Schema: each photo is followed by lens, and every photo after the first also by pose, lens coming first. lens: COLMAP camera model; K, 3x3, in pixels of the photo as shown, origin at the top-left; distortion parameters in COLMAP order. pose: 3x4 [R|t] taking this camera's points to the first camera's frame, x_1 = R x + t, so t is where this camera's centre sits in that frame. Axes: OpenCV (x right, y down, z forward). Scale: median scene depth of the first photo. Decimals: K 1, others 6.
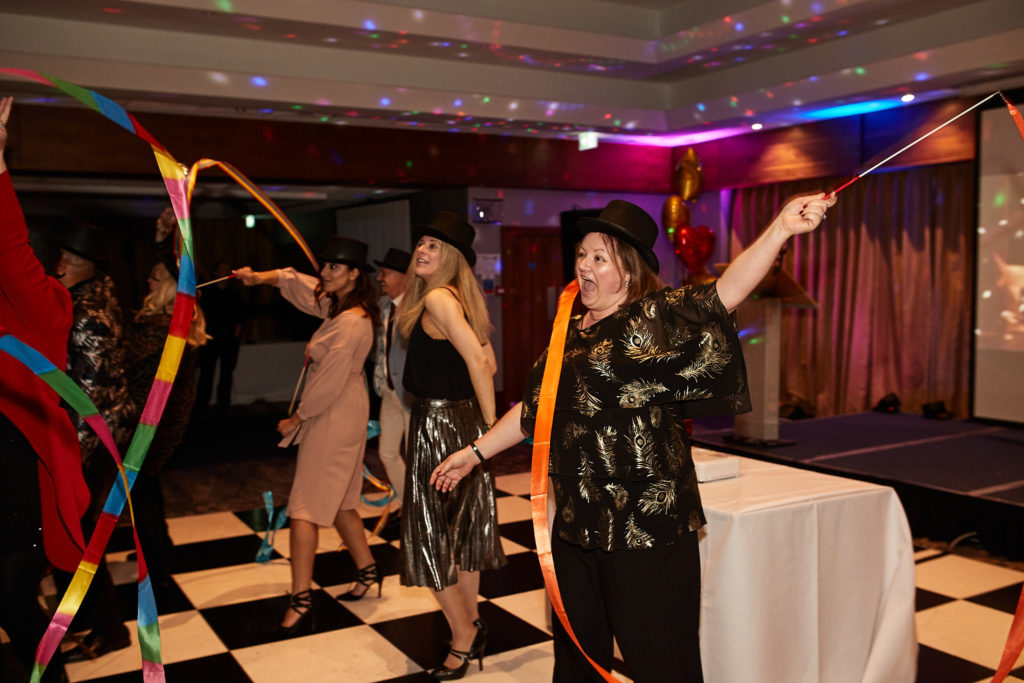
lens RADIAL K [[1000.3, 0, 512.0], [0, 1000.3, 341.5], [0, 0, 1]] dist [-0.071278, 0.119745]
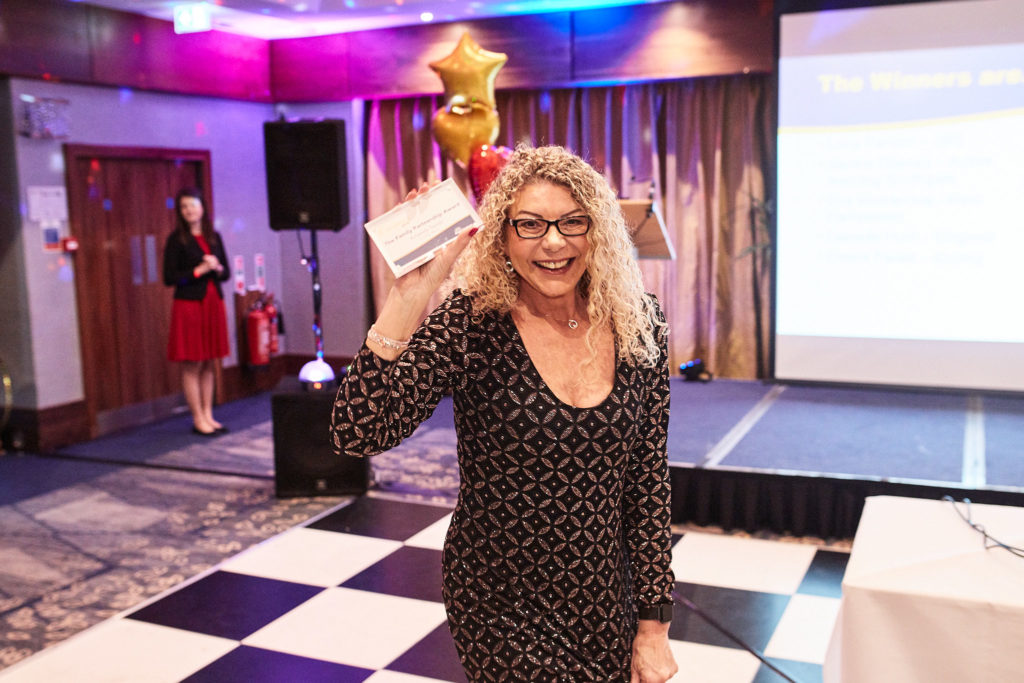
lens RADIAL K [[1000.3, 0, 512.0], [0, 1000.3, 341.5], [0, 0, 1]] dist [-0.071278, 0.119745]
pose [[0.806279, -0.090356, 0.584594, -0.158718], [0.048662, 0.995047, 0.086681, -0.030802], [-0.589531, -0.041441, 0.806682, 0.325199]]
